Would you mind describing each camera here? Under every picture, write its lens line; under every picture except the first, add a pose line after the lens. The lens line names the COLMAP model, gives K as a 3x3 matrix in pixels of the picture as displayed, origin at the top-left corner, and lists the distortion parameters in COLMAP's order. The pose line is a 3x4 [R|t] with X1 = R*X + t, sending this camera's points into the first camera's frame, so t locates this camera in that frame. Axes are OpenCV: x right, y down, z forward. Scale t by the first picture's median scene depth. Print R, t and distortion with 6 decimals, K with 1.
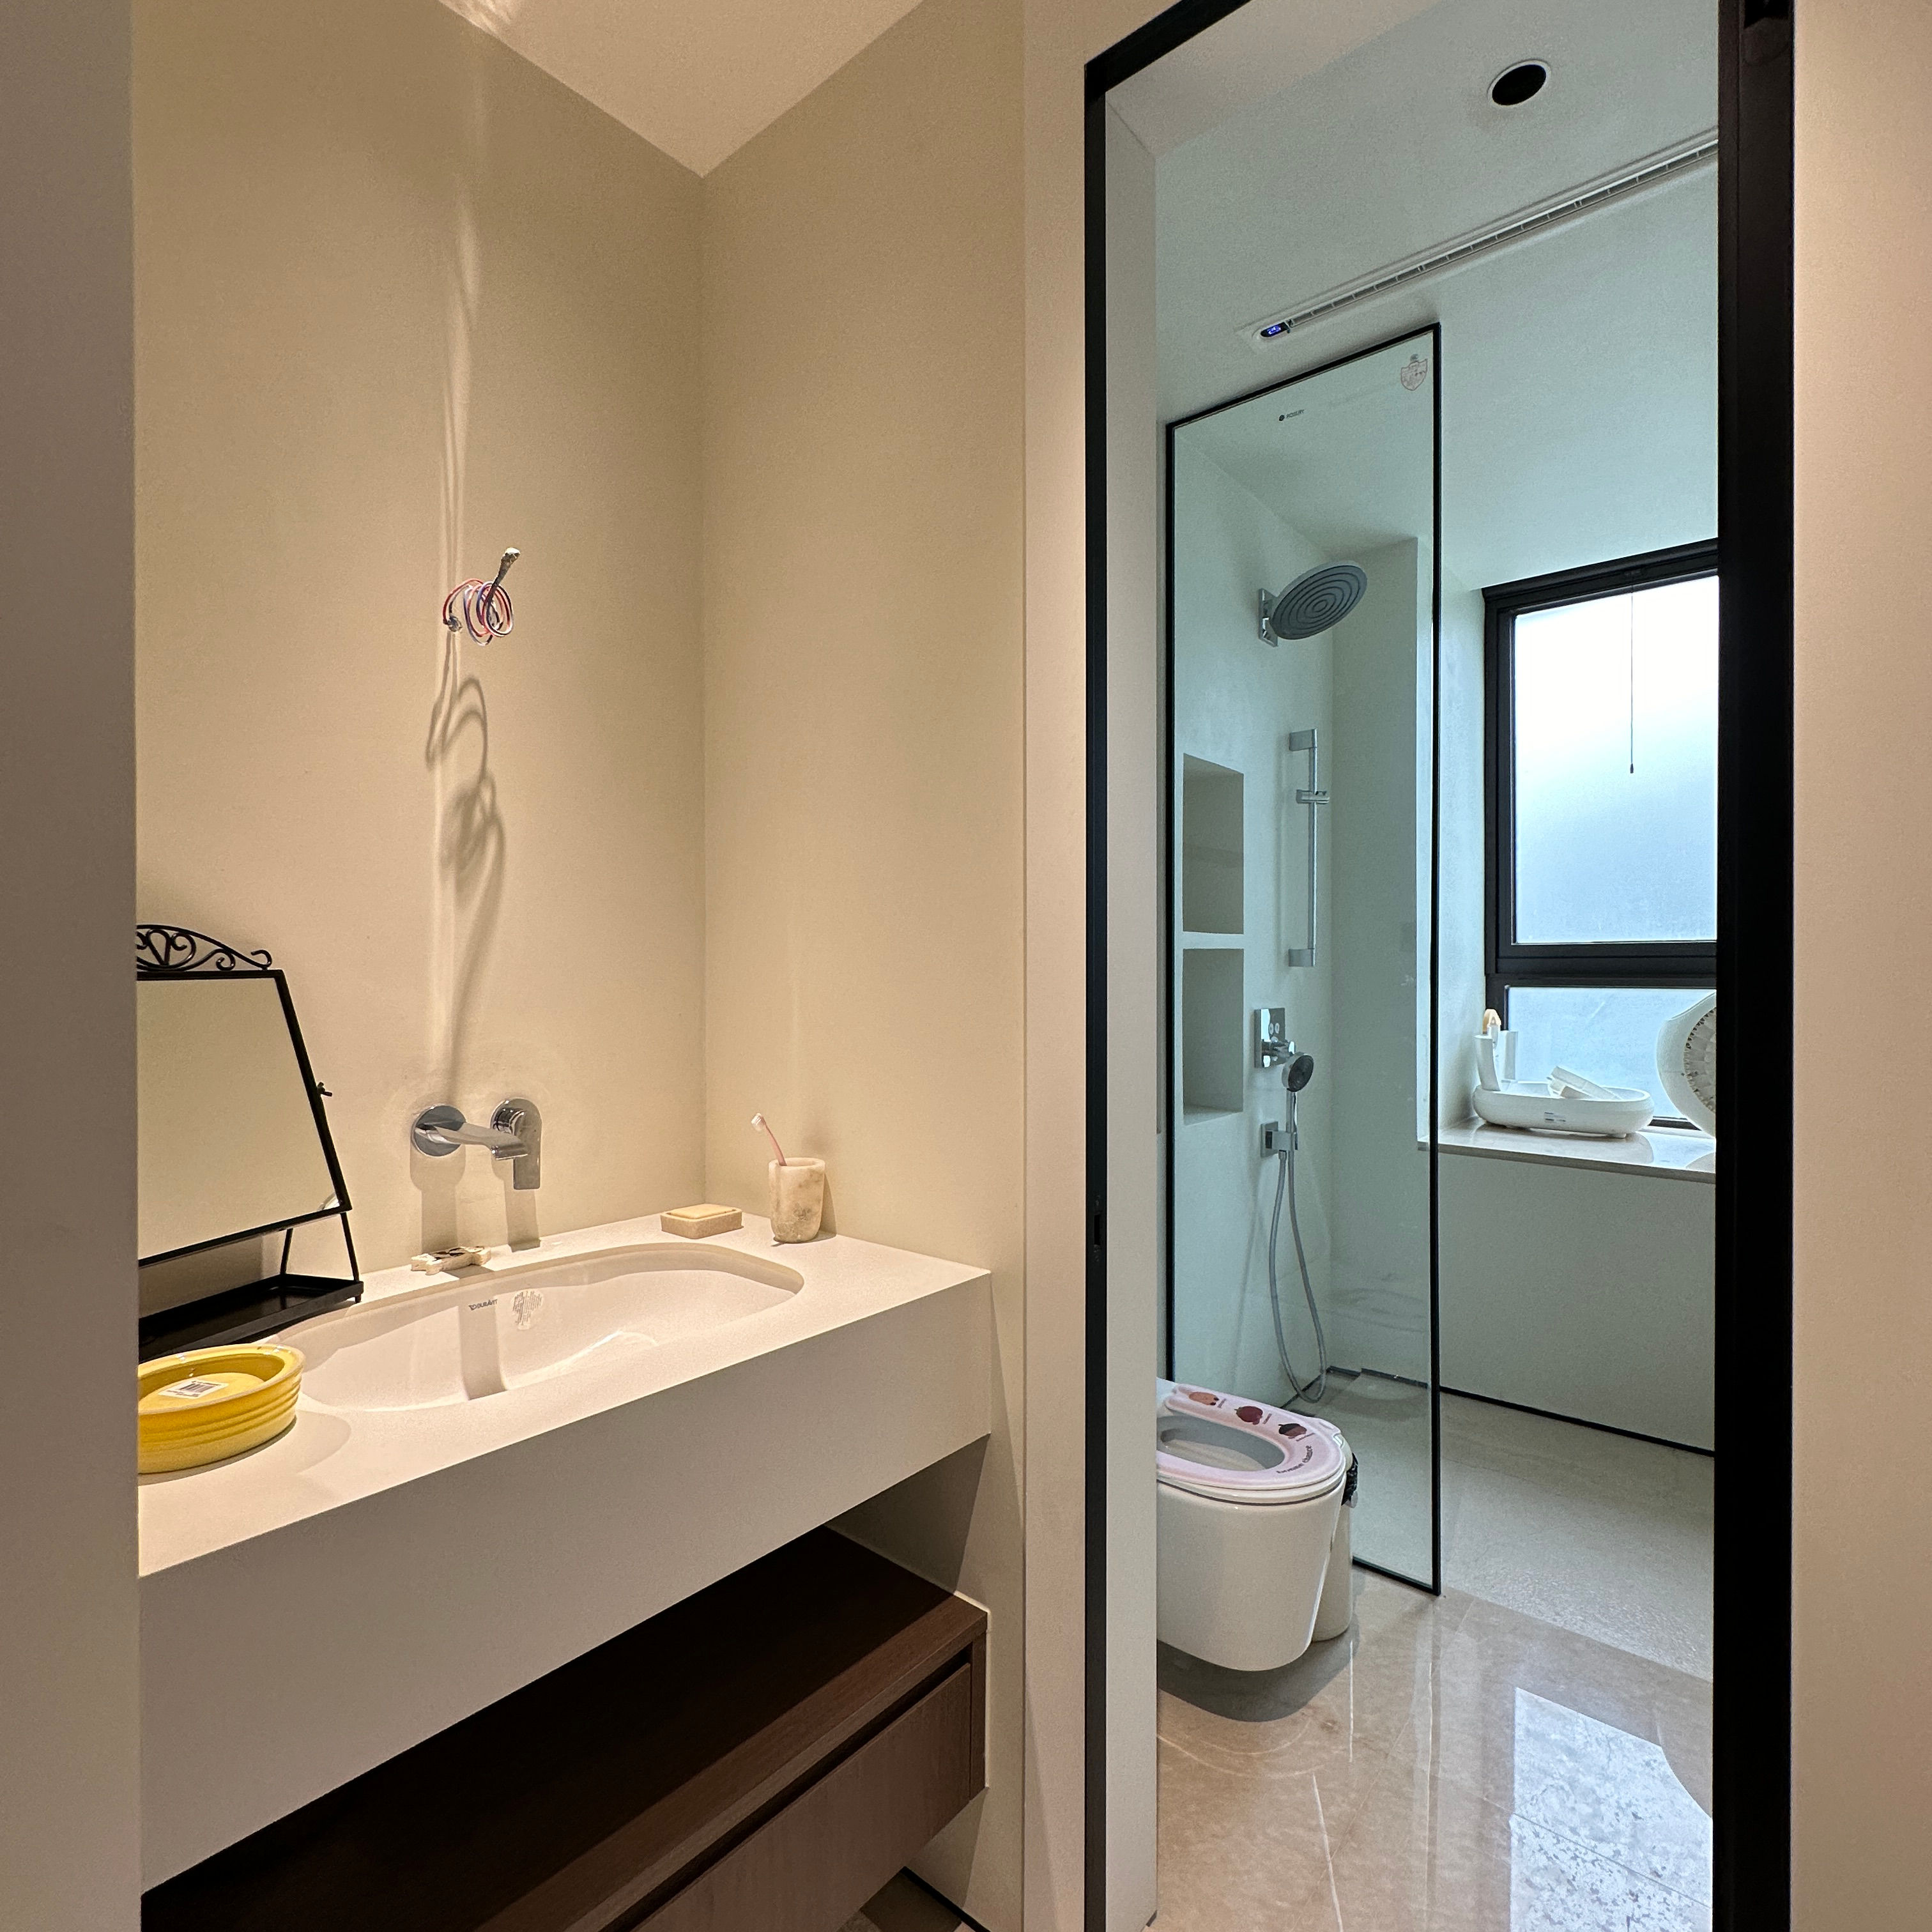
lens RADIAL K [[1039.6, 0, 968.9], [0, 1039.6, 961.5], [0, 0, 1]] dist [-0.000645, 0.011360]
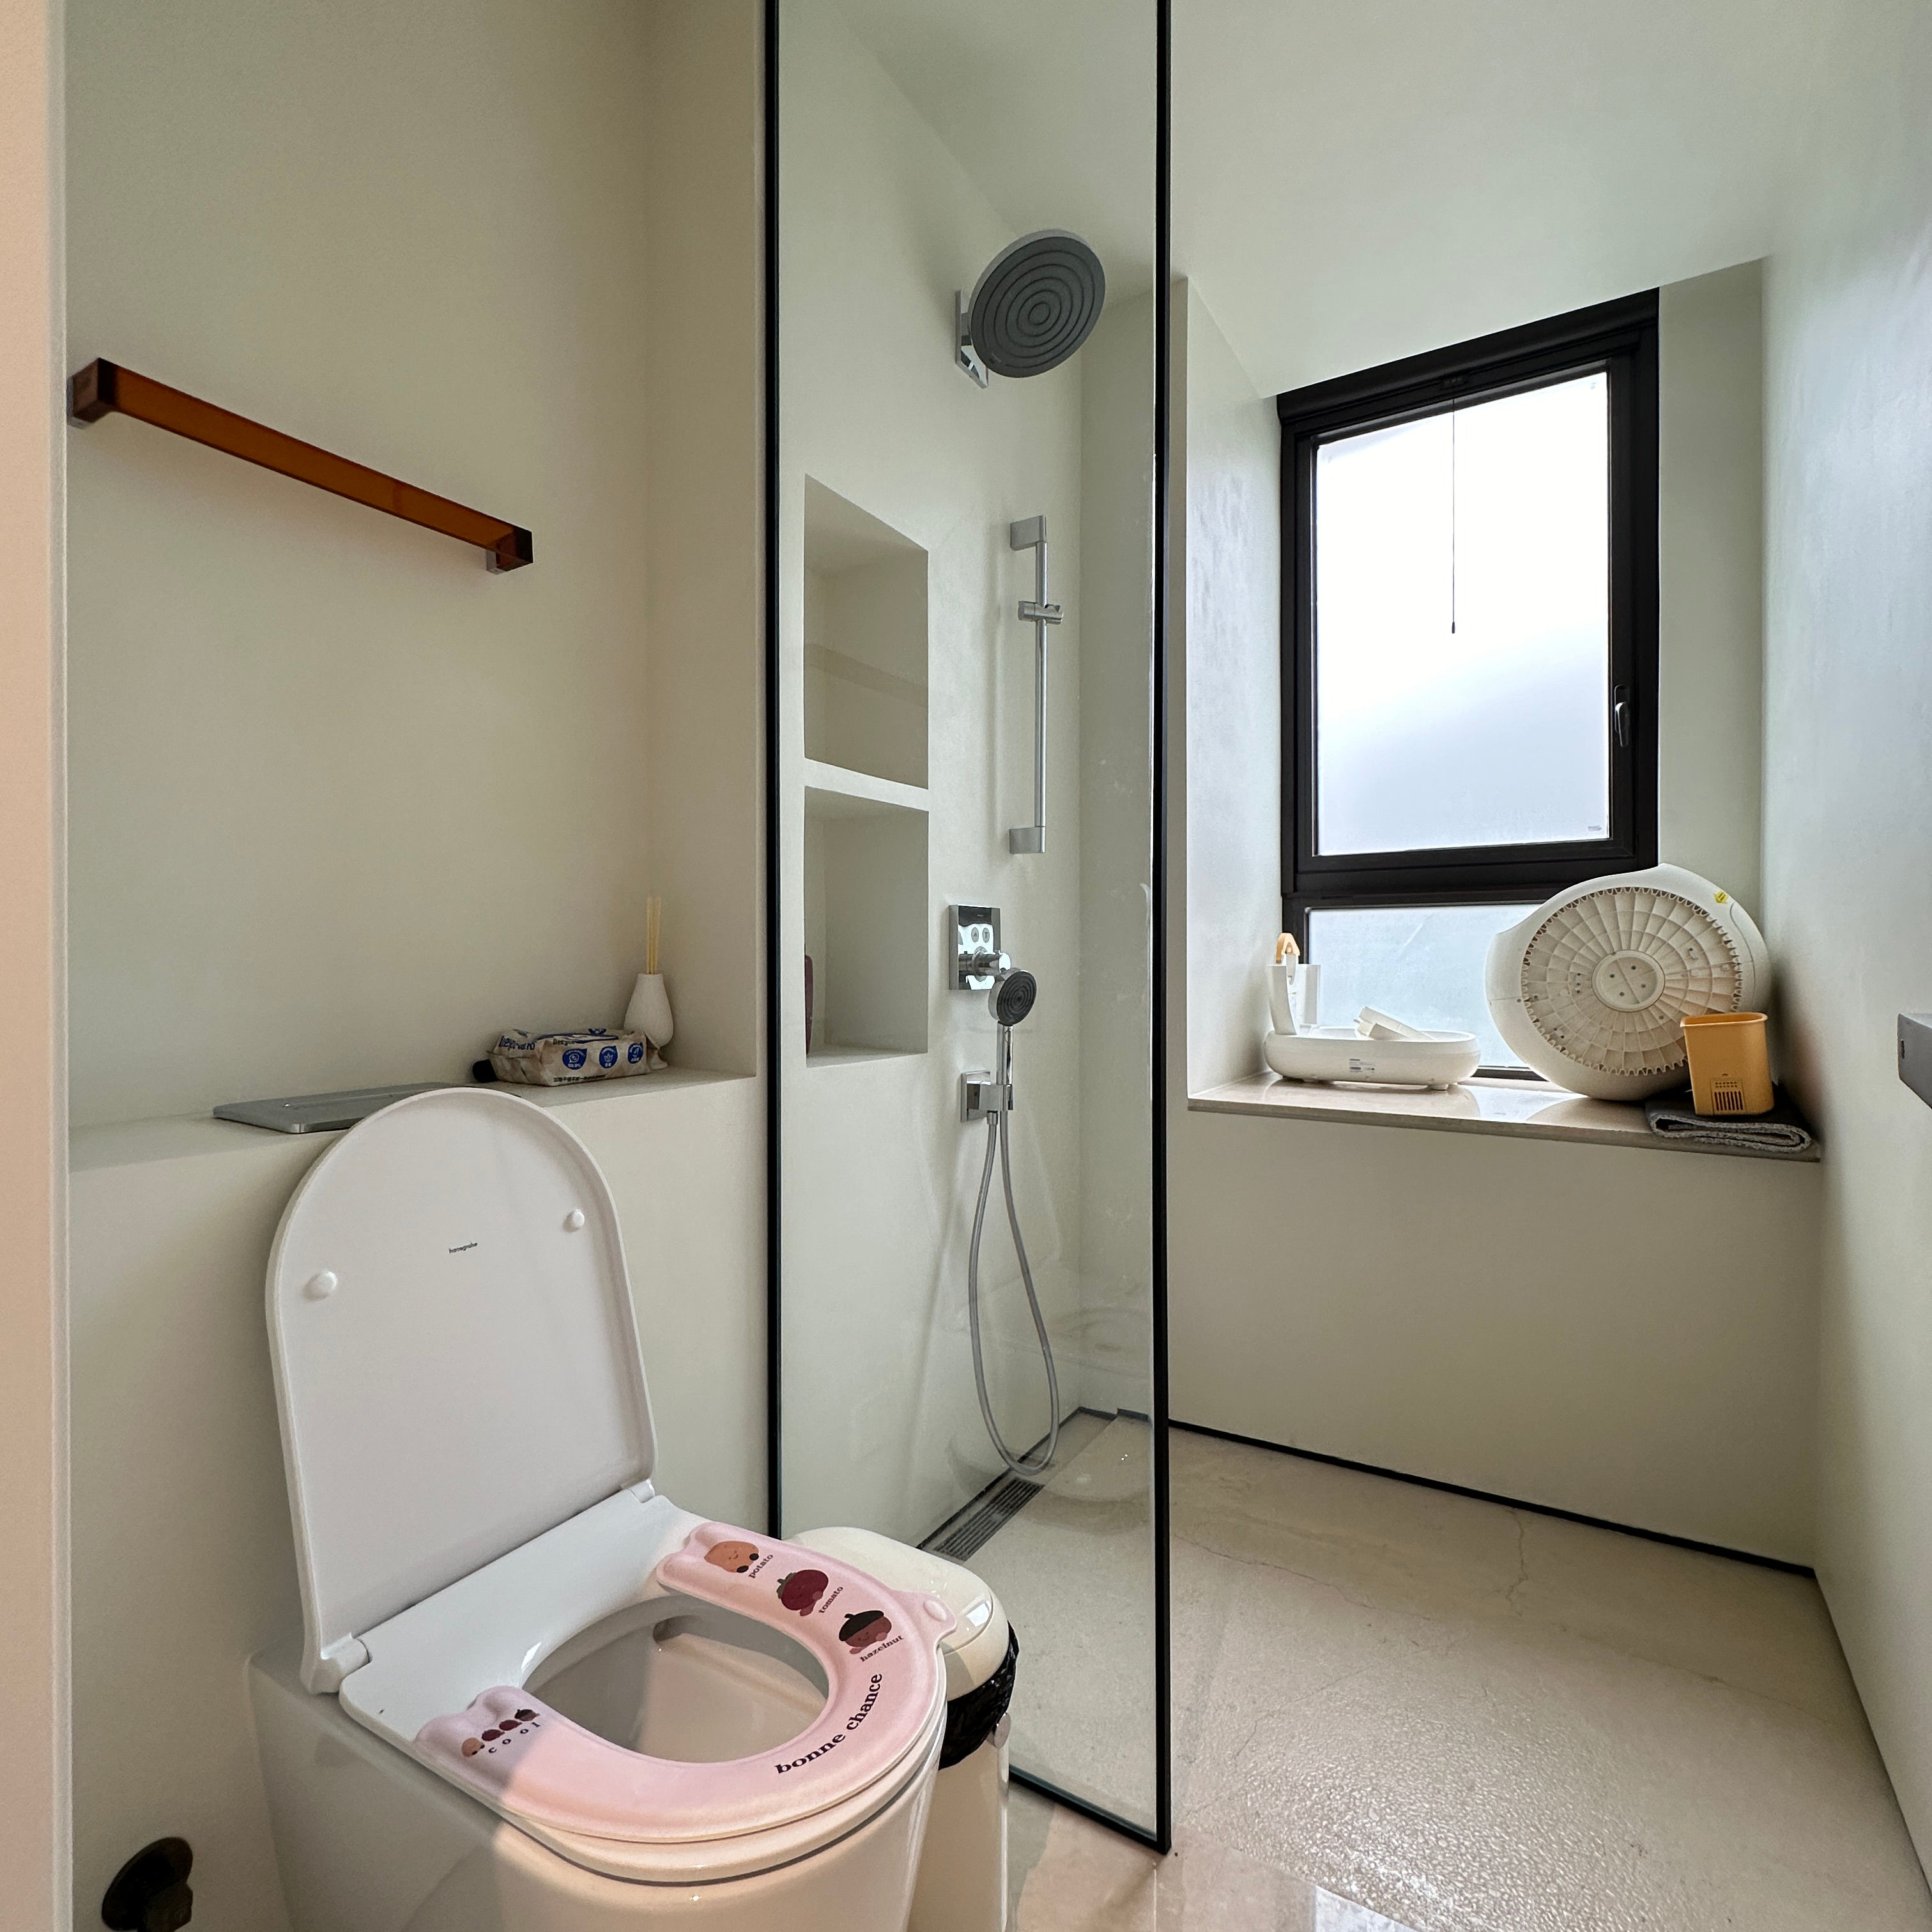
lens RADIAL K [[1039.6, 0, 968.9], [0, 1039.6, 961.5], [0, 0, 1]] dist [-0.000645, 0.011360]
pose [[0.989488, 0.000121, 0.144612, 0.172743], [-0.000019, 1.000000, -0.000707, 0.076671], [-0.144612, 0.000697, 0.989488, 0.296293]]
